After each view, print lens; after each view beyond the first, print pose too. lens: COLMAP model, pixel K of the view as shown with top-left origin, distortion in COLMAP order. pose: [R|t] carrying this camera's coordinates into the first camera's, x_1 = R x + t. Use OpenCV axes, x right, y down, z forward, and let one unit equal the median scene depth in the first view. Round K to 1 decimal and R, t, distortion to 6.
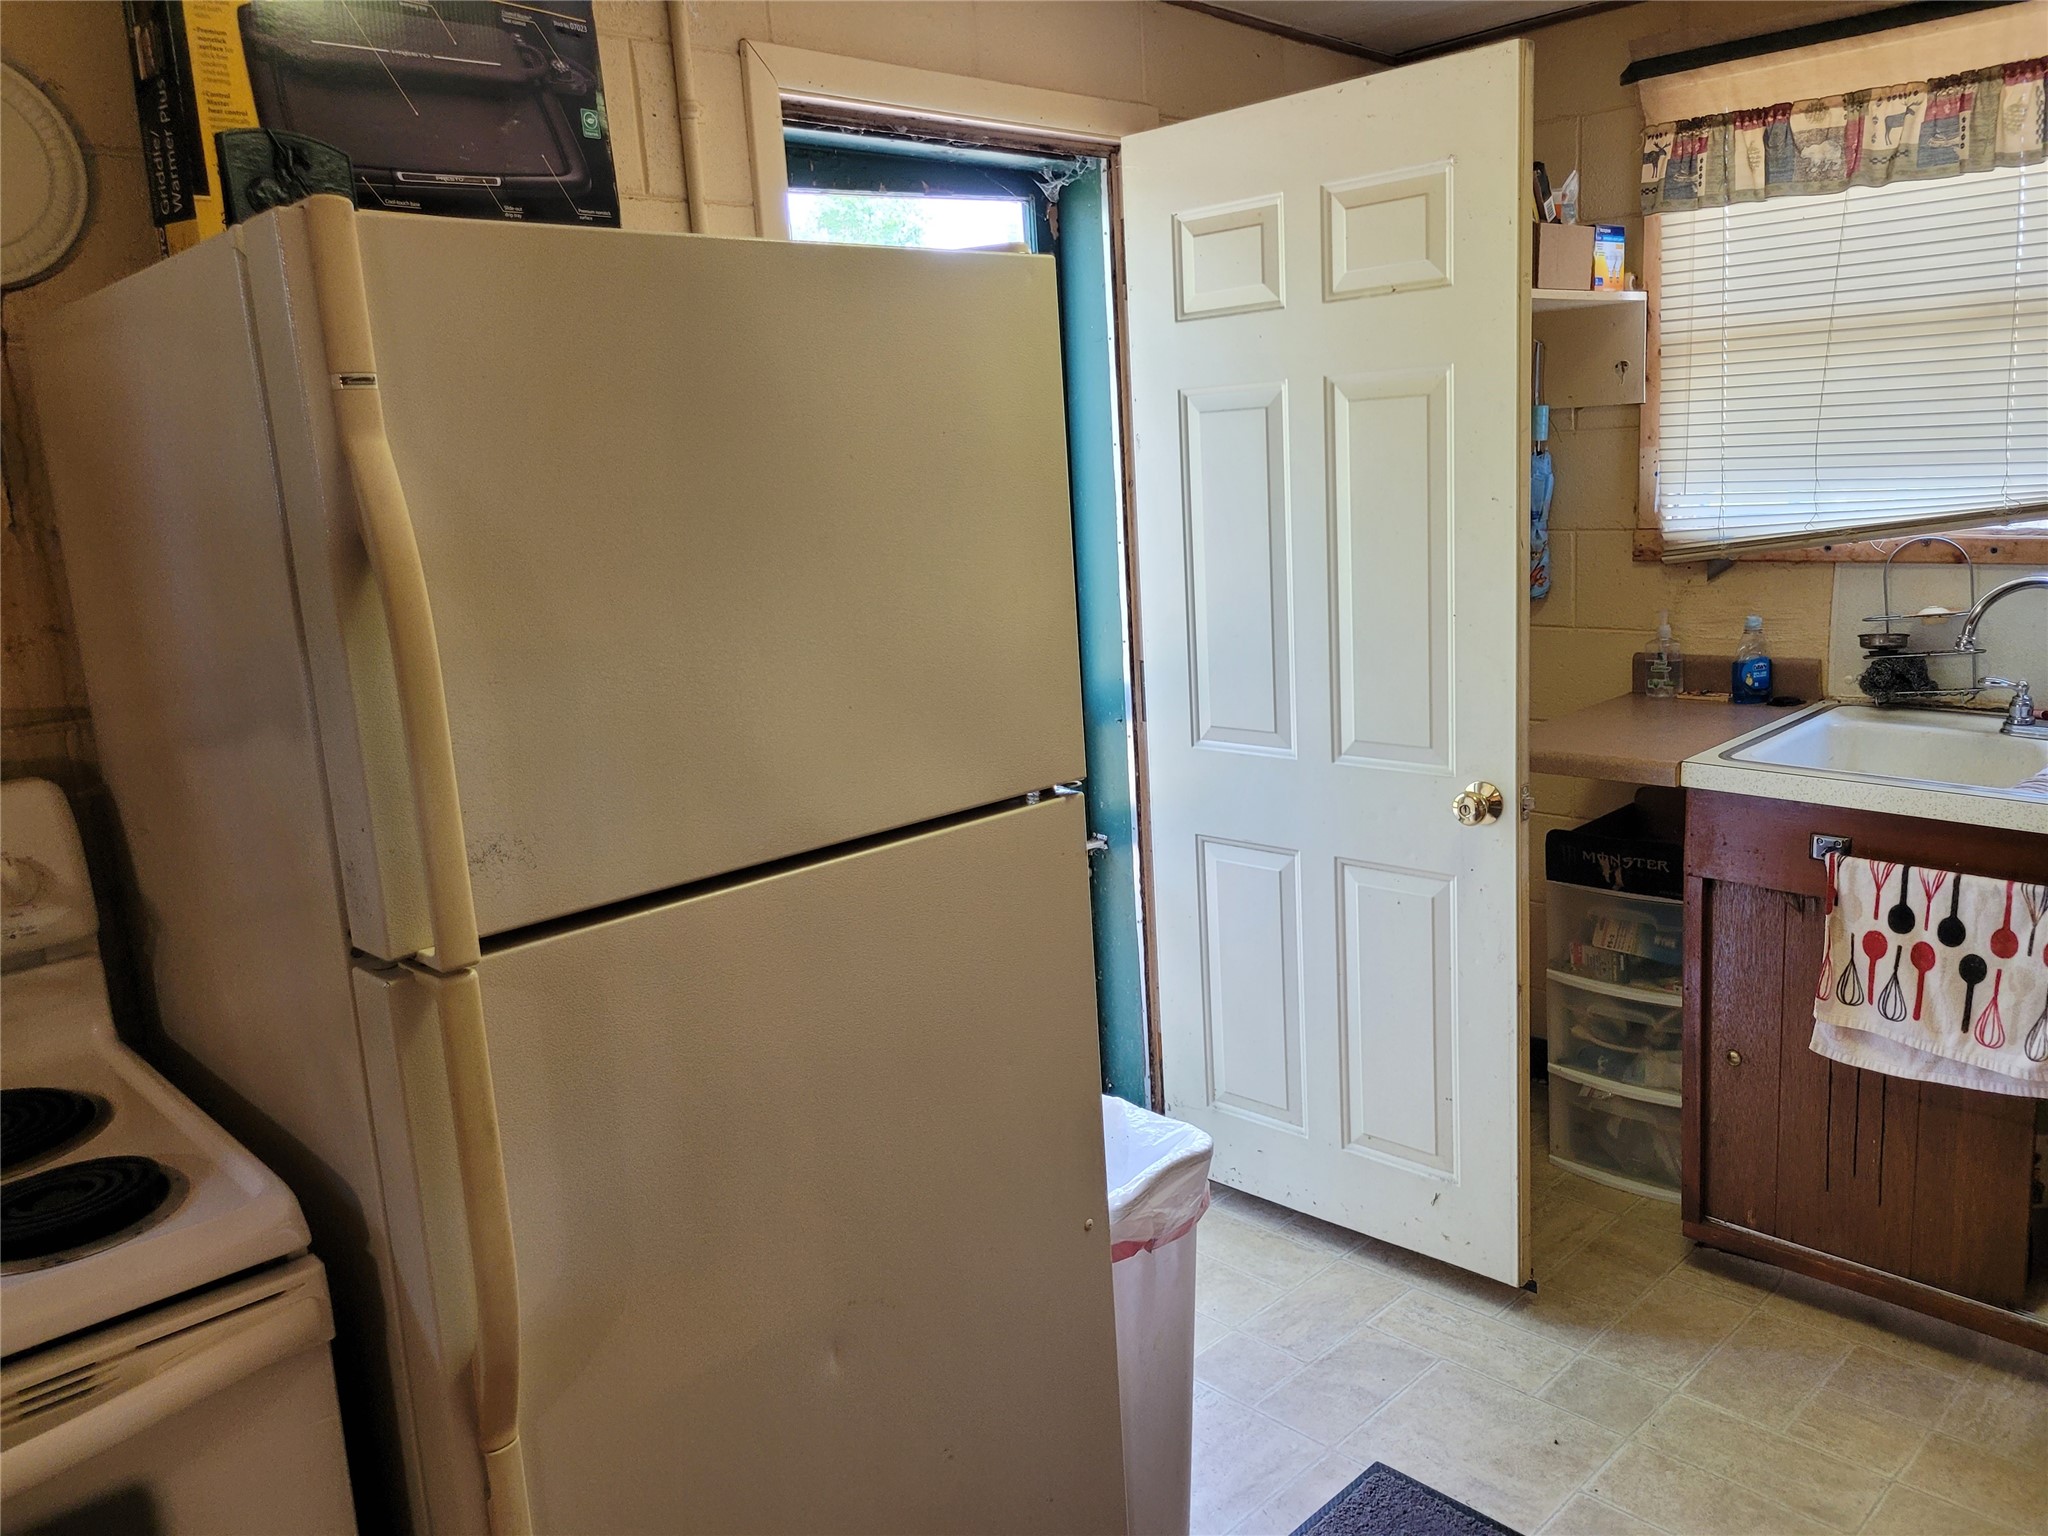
lens RADIAL K [[1546.4, 0, 1021.0], [0, 1546.4, 763.3], [0, 0, 1]] dist [0.045939, -0.038132]
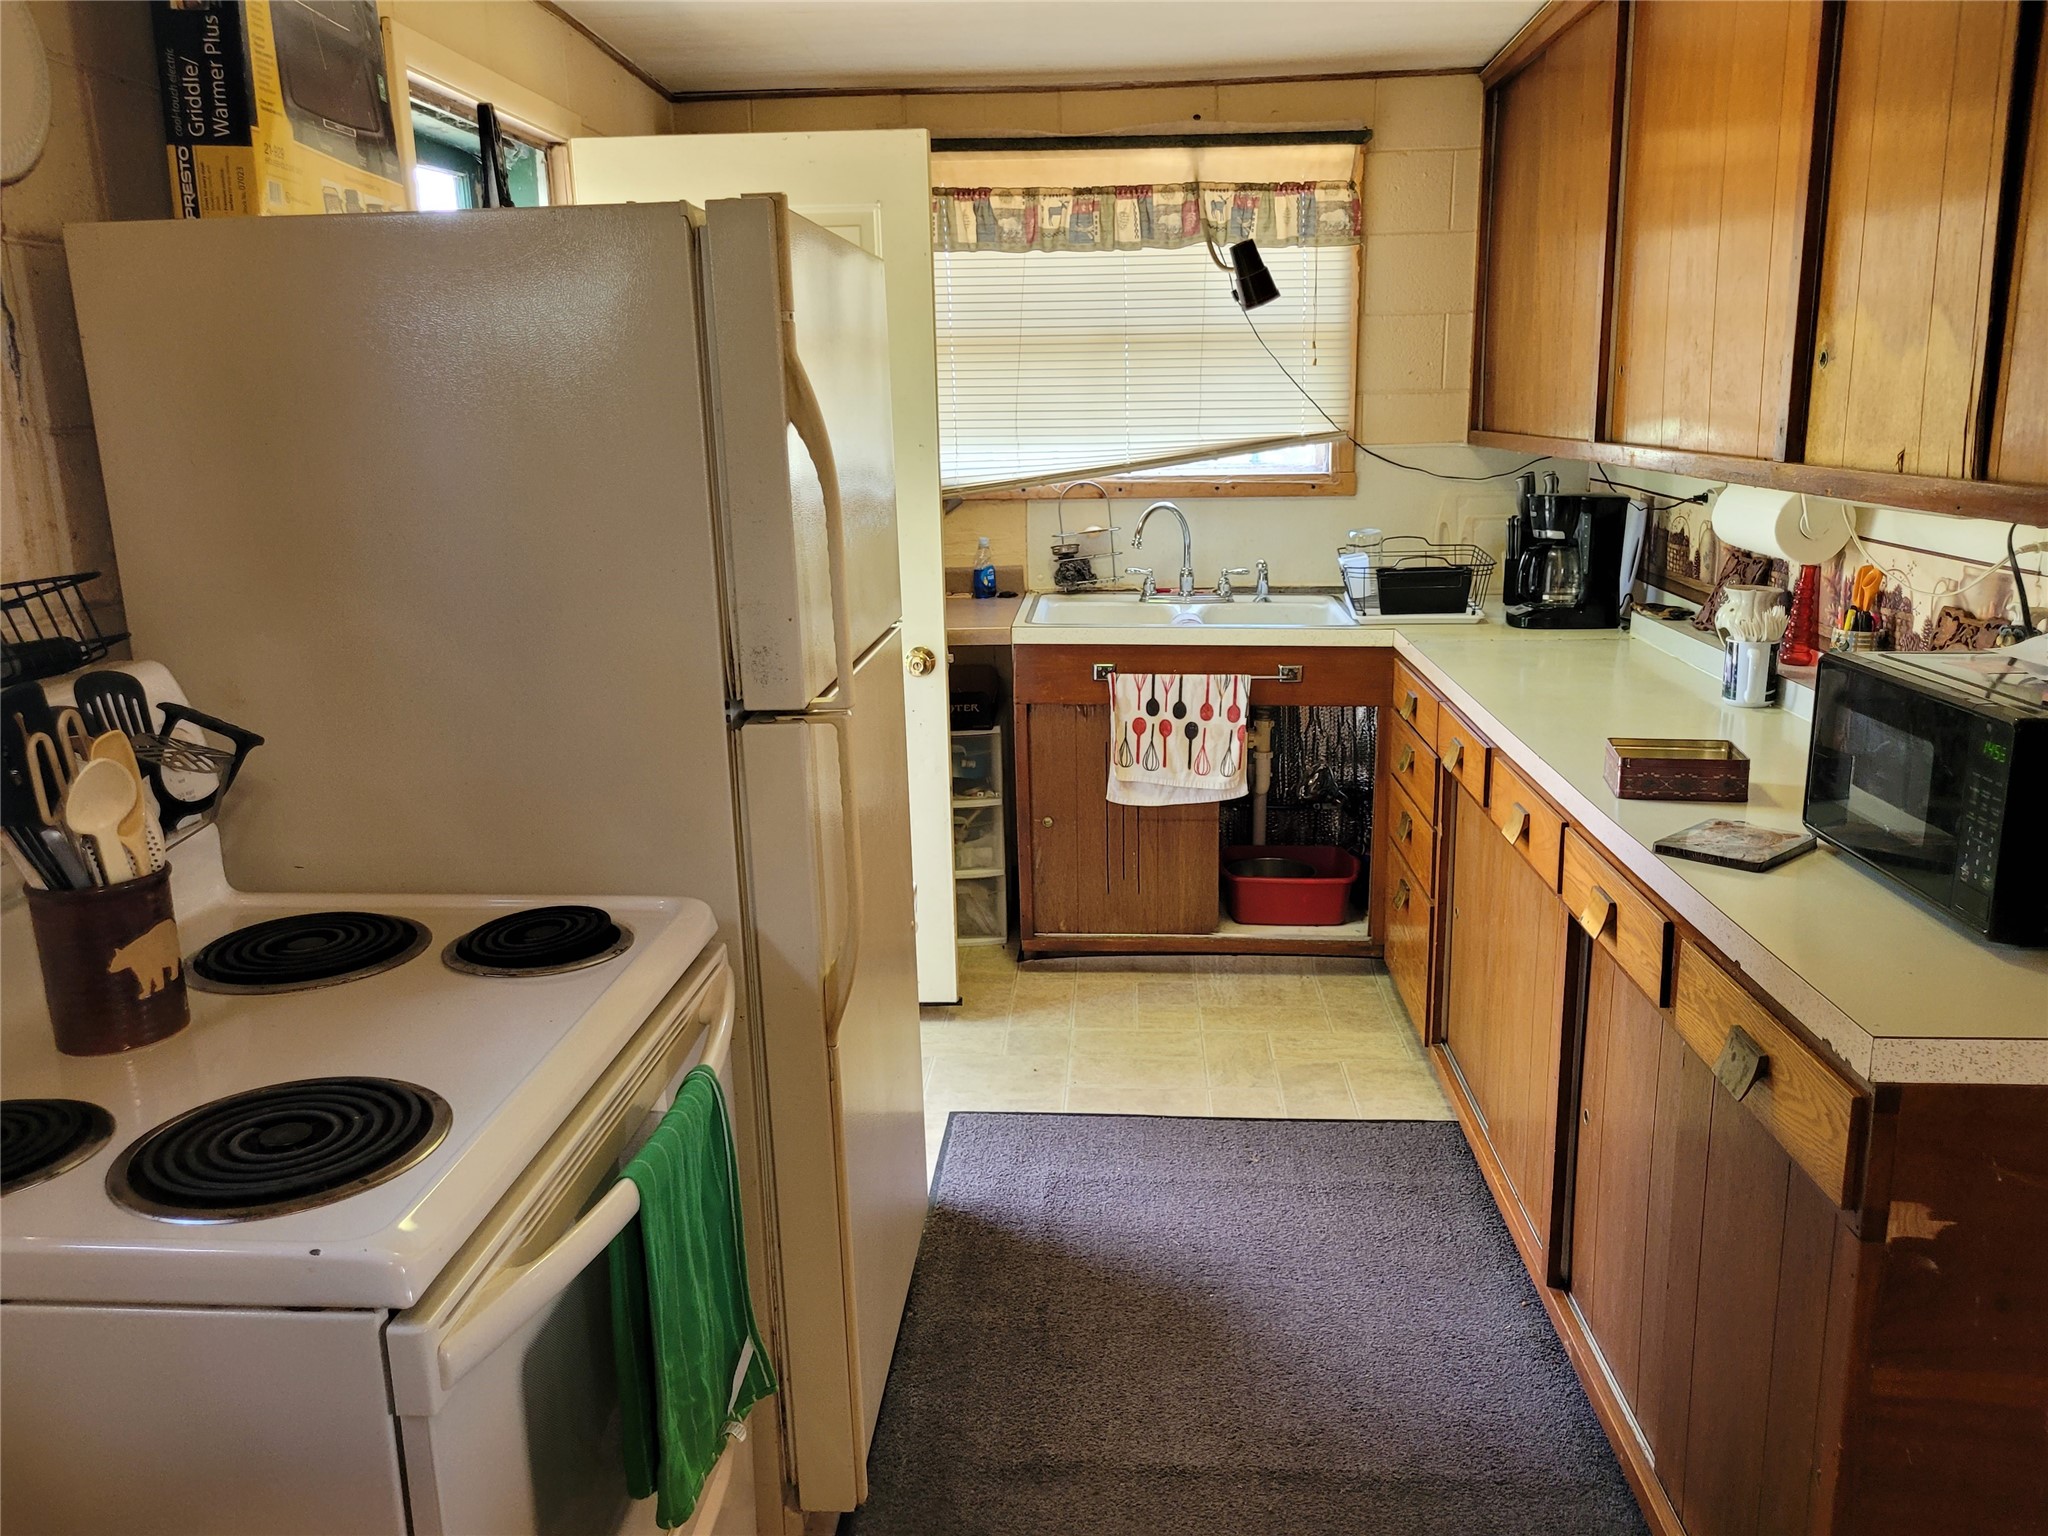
lens RADIAL K [[1546.4, 0, 1021.0], [0, 1546.4, 764.1], [0, 0, 1]] dist [0.045939, -0.038132]
pose [[0.742140, -0.112564, 0.660725, -0.566441], [0.109145, 0.992934, 0.046567, 0.061548], [-0.661298, 0.037555, 0.749183, -0.116547]]
